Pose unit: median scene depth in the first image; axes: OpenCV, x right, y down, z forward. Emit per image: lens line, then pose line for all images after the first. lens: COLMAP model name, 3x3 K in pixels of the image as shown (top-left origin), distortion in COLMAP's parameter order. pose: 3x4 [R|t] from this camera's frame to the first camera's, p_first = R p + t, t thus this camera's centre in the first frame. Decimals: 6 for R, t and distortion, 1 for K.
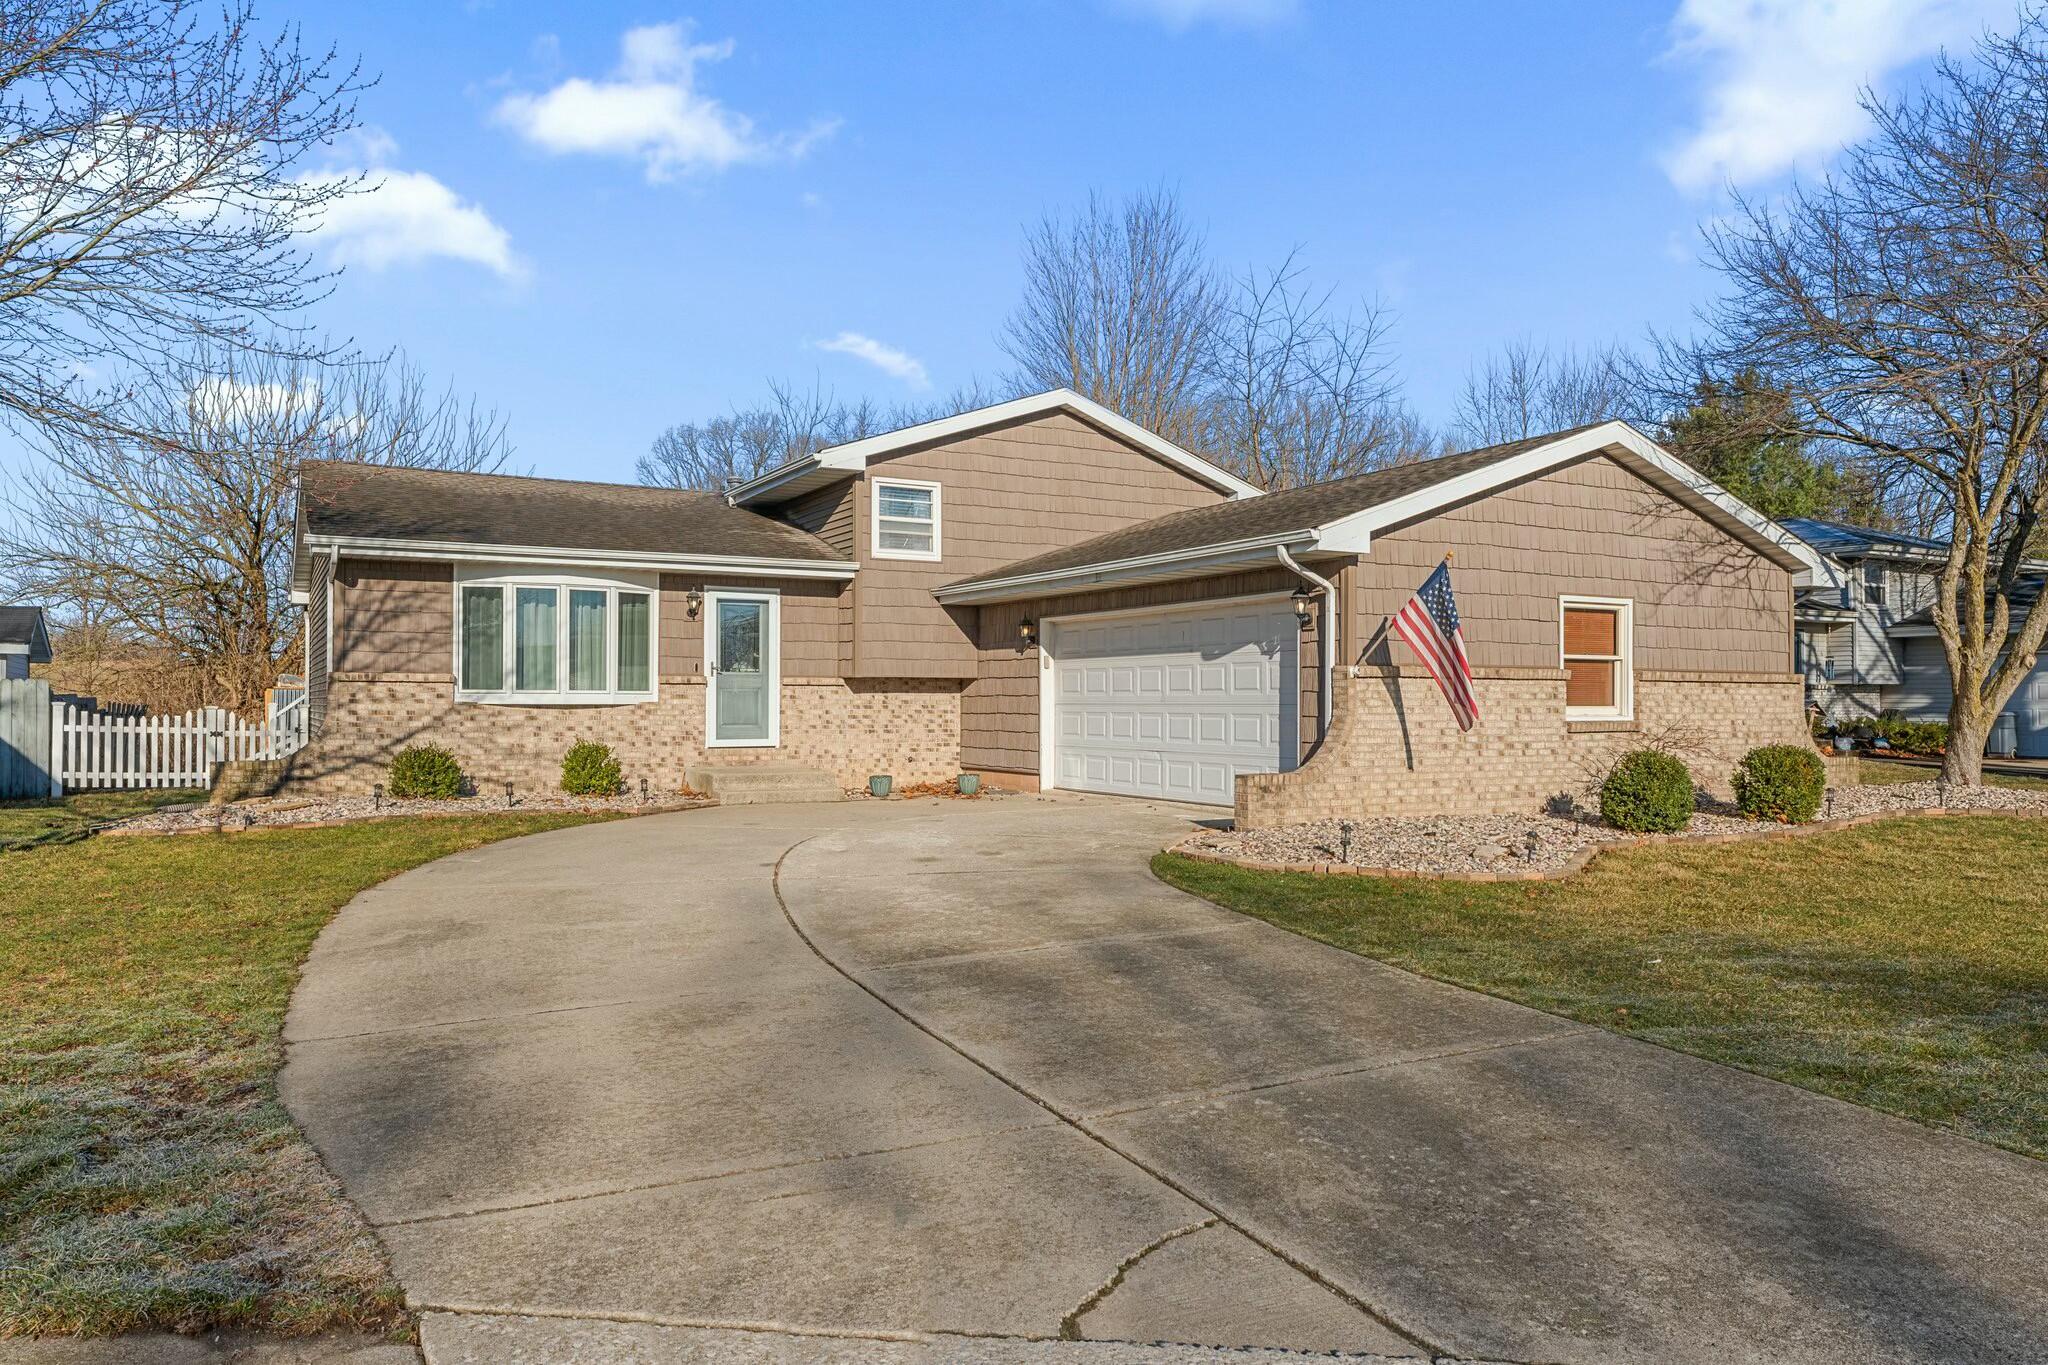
lens RADIAL K [[1411.6, 0, 1023.7], [0, 1411.6, 691.3], [0, 0, 1]] dist [-0.002576, -0.002235]
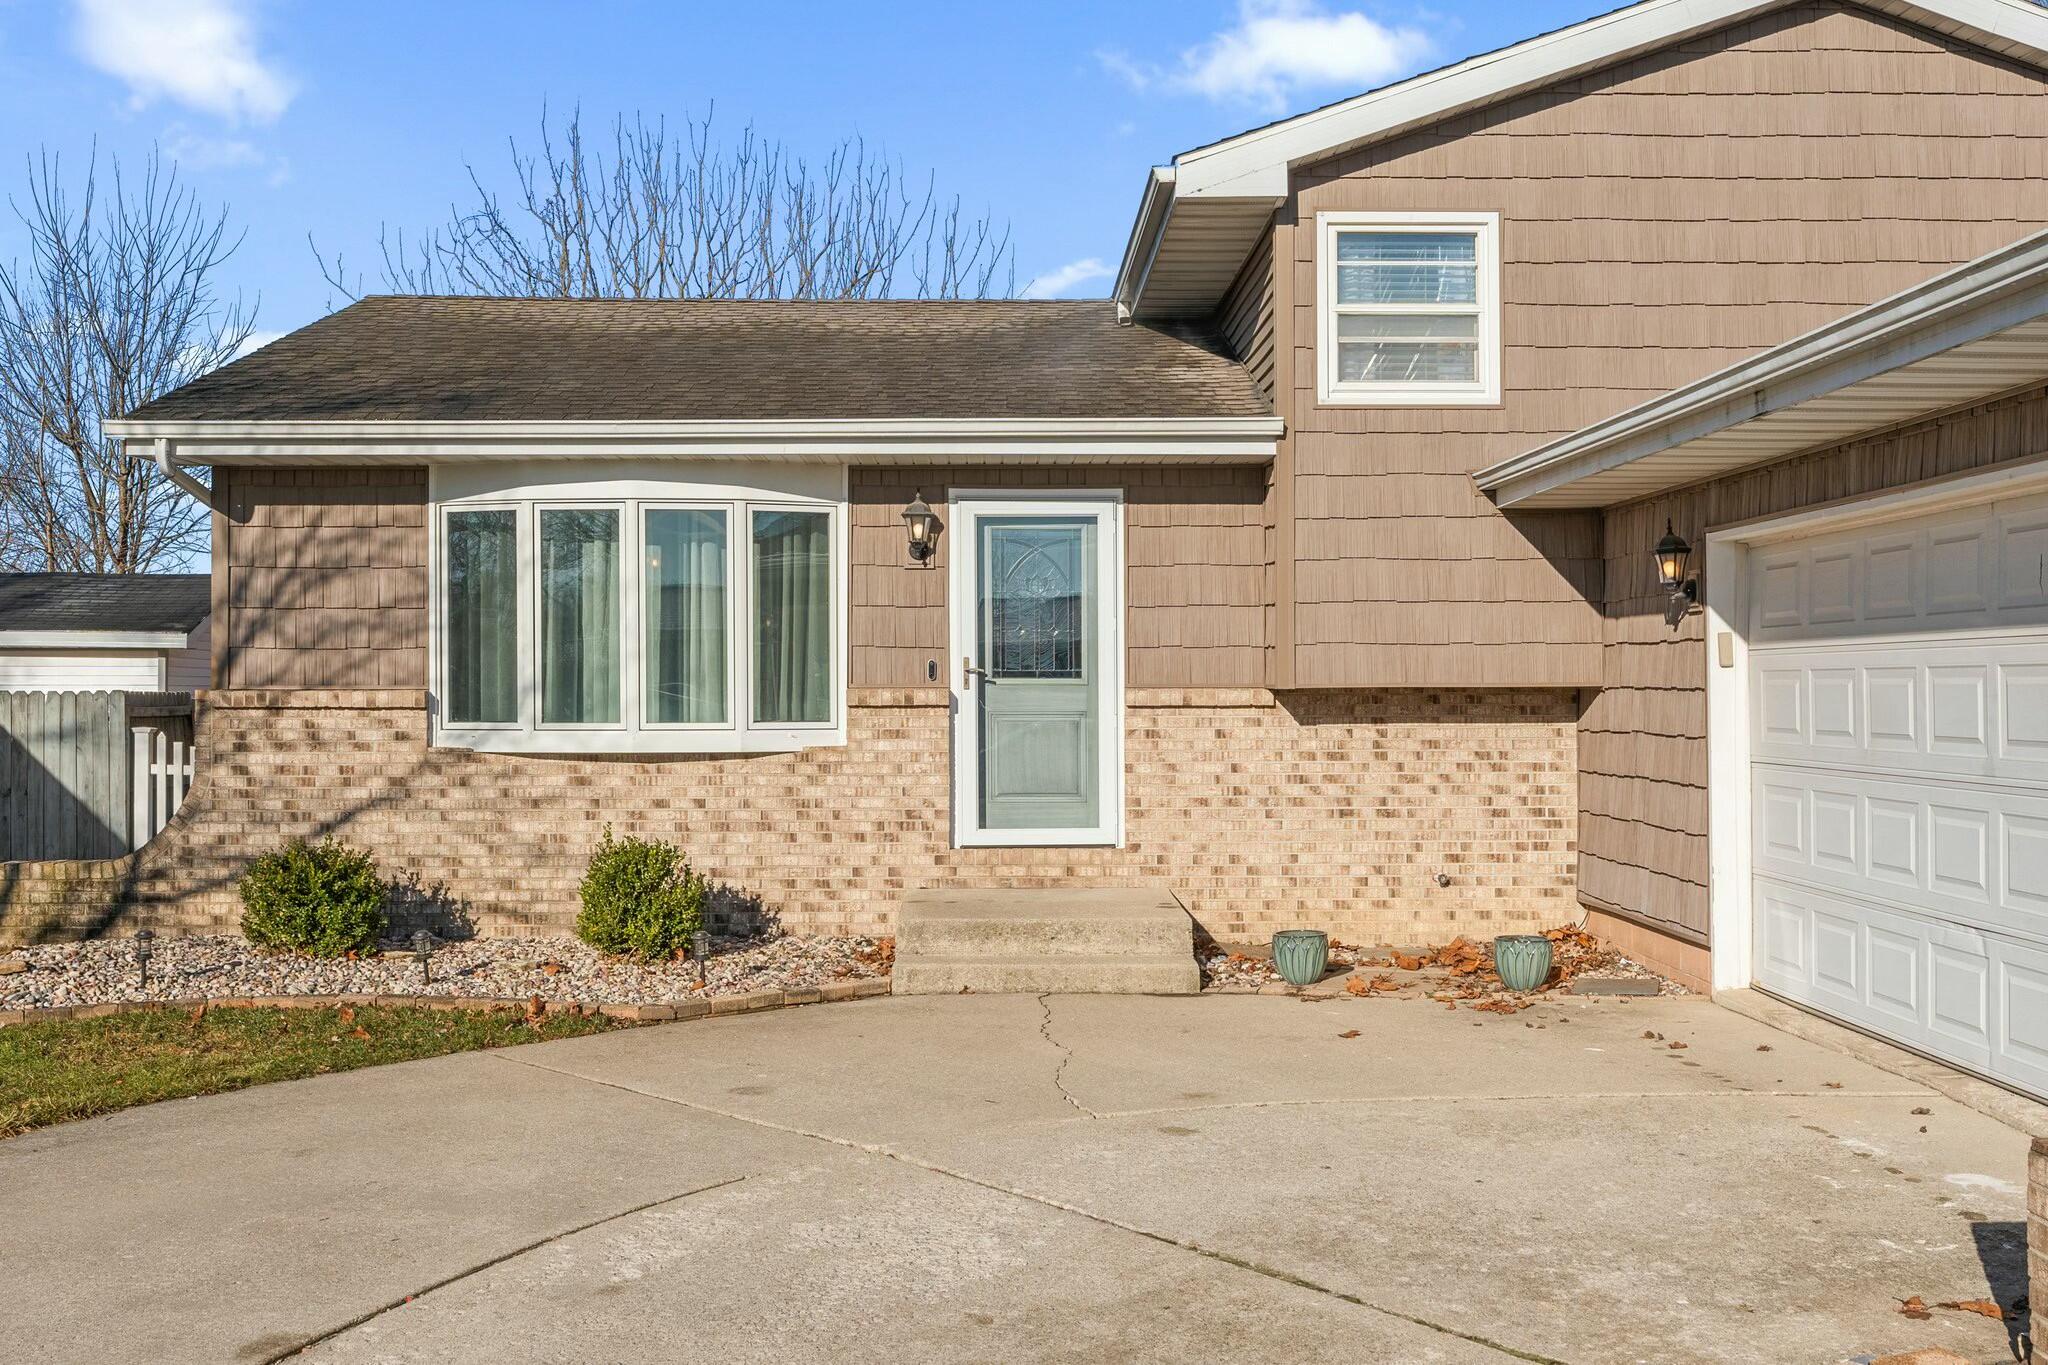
lens RADIAL K [[2127.8, 0, 1023.5], [0, 2127.8, 673.8], [0, 0, 1]] dist [-0.000654, 0.000000]
pose [[0.880631, -0.006201, -0.473763, 0.119617], [0.008008, 0.999966, 0.001796, -0.016819], [0.473736, -0.005375, 0.880651, 0.414368]]
